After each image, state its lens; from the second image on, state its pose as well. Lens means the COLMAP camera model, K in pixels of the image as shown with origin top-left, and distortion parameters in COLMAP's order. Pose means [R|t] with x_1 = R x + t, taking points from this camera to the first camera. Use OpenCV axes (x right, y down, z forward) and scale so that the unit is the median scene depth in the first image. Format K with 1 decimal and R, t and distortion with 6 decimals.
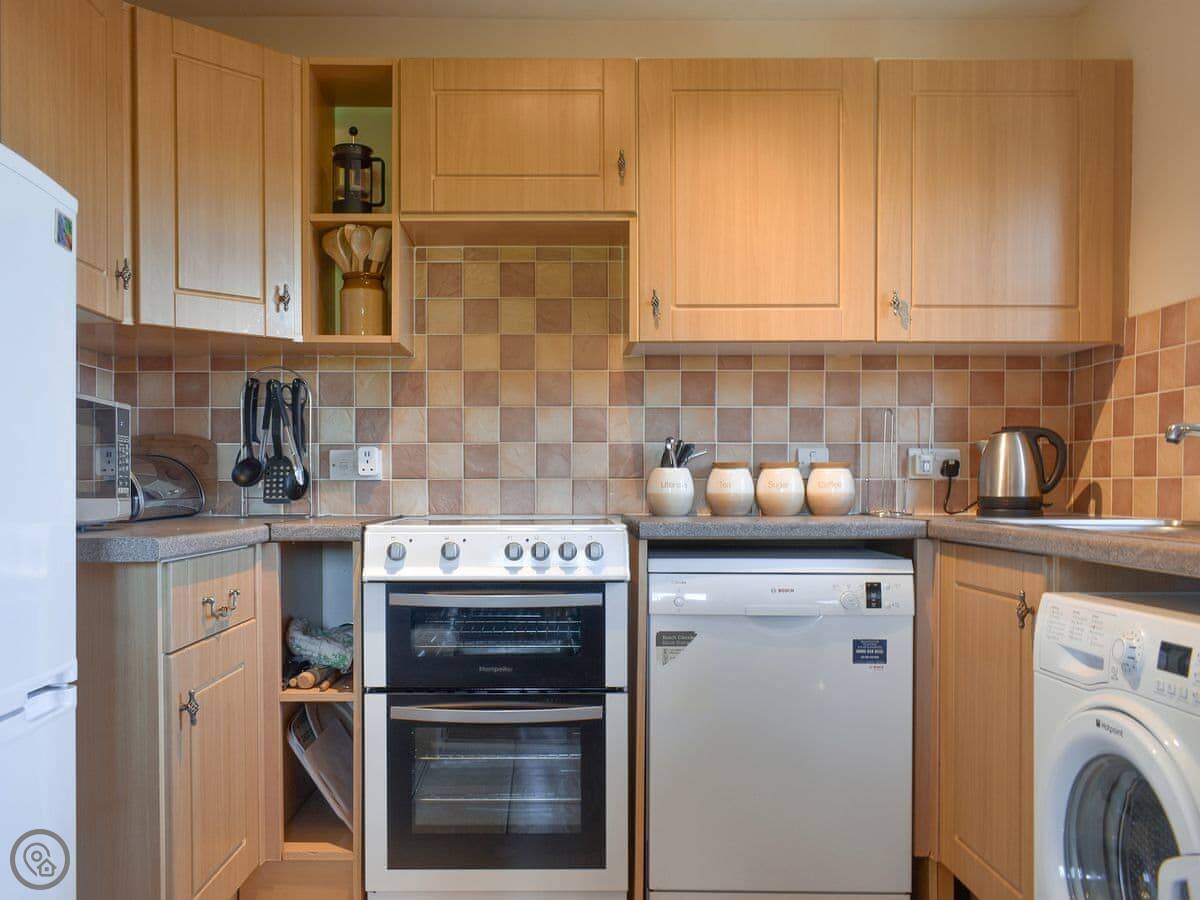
lens RADIAL K [[1038.3, 0, 567.7], [0, 1038.3, 485.6], [0, 0, 1]] dist [0.001639, 0.012811]
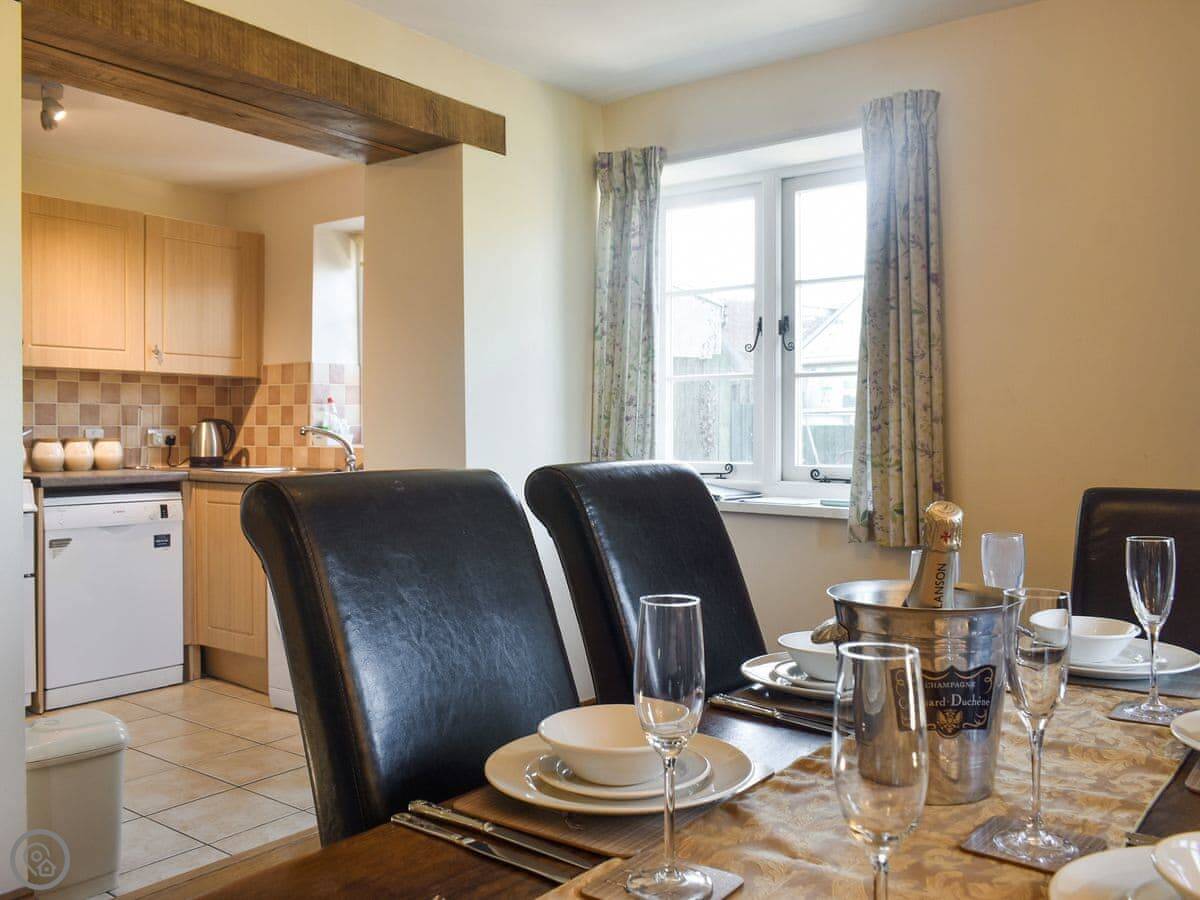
lens RADIAL K [[996.4, 0, 574.0], [0, 996.4, 449.3], [0, 0, 1]] dist [-0.023170, -0.003268]
pose [[0.602785, -0.014834, 0.797766, -0.604332], [-0.002445, 0.999788, 0.020438, -0.040846], [-0.797900, -0.014270, 0.602621, -0.601586]]
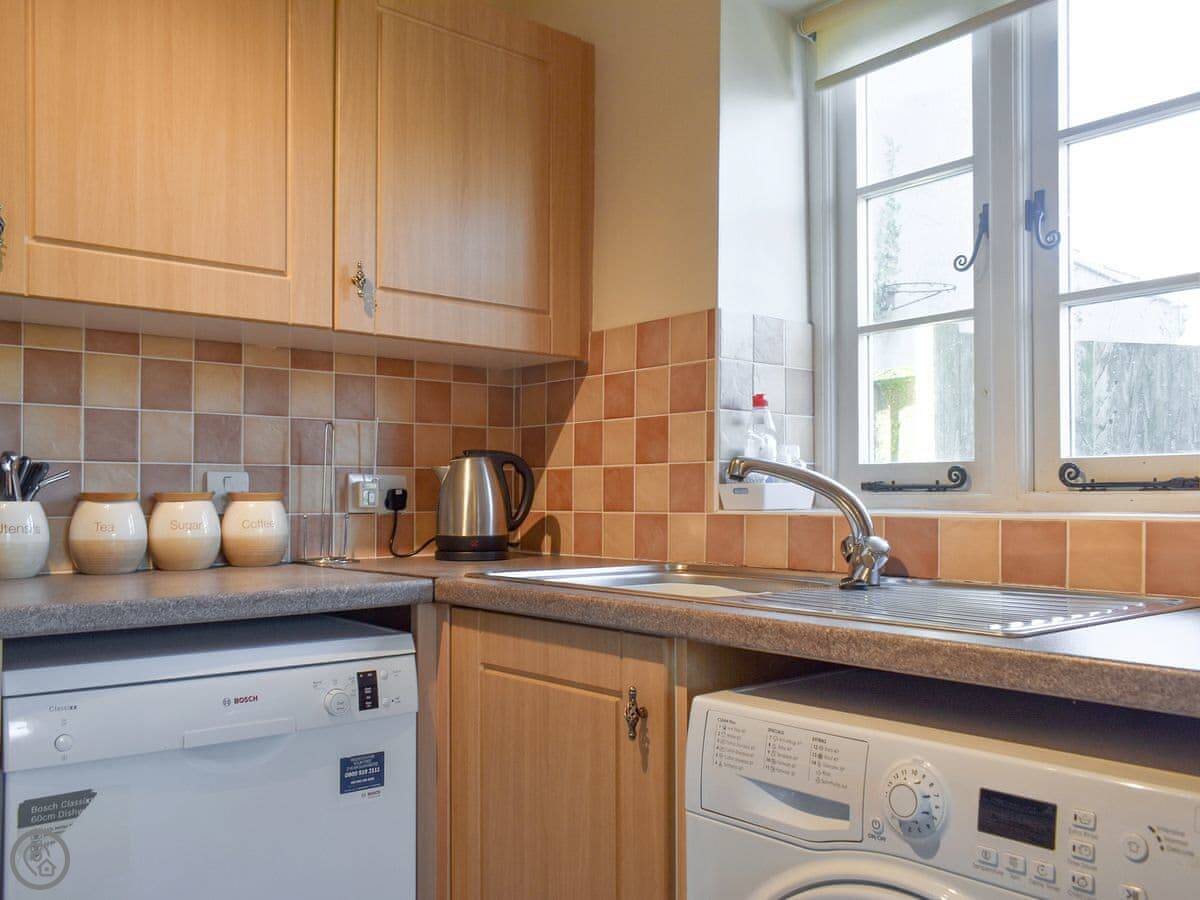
lens RADIAL K [[1038.3, 0, 567.7], [0, 1038.3, 485.6], [0, 0, 1]] dist [0.001639, 0.012811]
pose [[0.777584, 0.005833, 0.628752, -0.033379], [0.000526, 0.999951, -0.009927, -0.020830], [-0.628779, 0.008050, 0.777543, 0.319752]]
